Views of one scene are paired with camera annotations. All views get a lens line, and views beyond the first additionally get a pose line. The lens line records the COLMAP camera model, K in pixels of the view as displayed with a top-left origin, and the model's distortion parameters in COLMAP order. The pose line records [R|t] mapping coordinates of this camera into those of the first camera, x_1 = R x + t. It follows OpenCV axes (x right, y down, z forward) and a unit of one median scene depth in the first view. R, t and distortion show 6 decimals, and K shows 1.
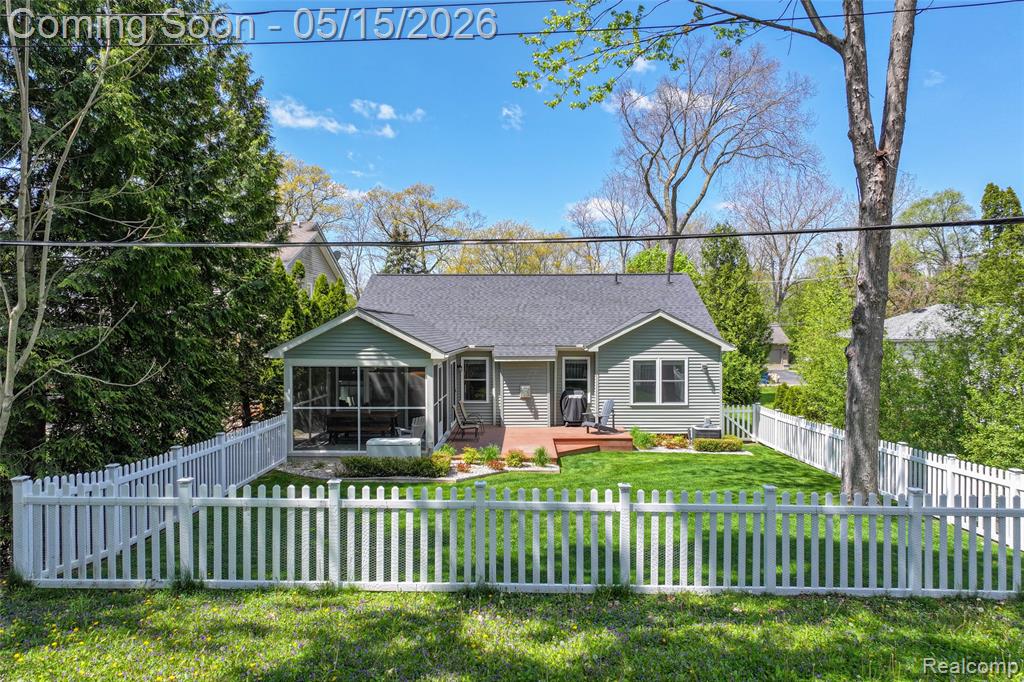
lens RADIAL K [[721.8, 0, 512.0], [0, 721.8, 341.0], [0, 0, 1]] dist [0.010339, 0.001956]
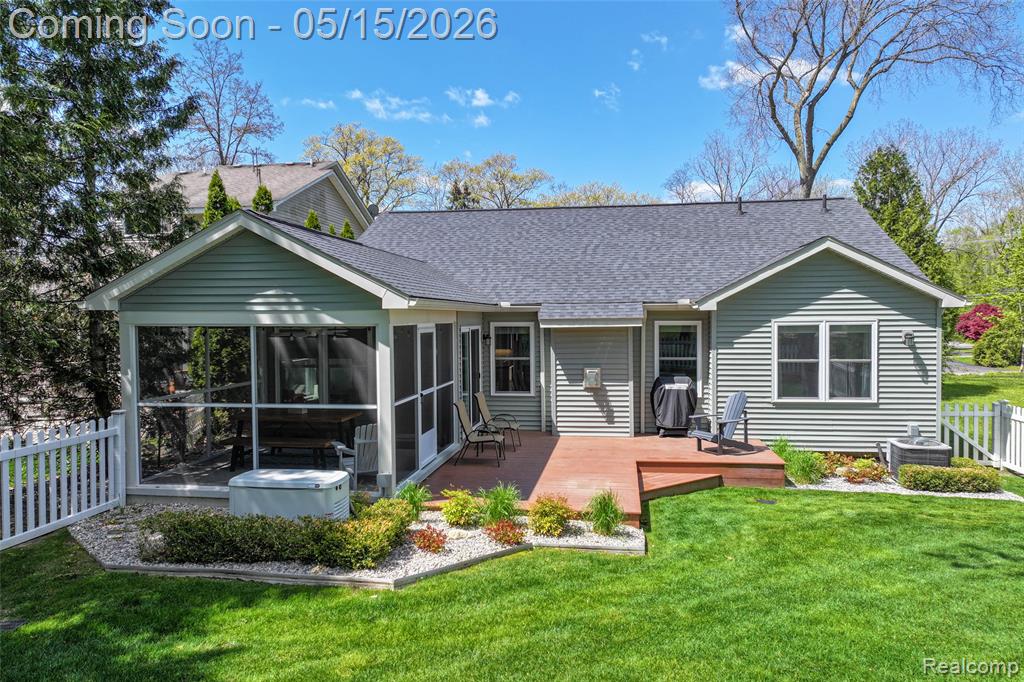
lens RADIAL K [[721.8, 0, 512.0], [0, 721.8, 341.0], [0, 0, 1]] dist [0.010339, 0.001956]
pose [[0.991304, -0.001760, -0.131583, 0.031546], [0.003732, 0.999884, 0.014745, 0.029980], [0.131542, -0.015108, 0.991195, 0.391607]]
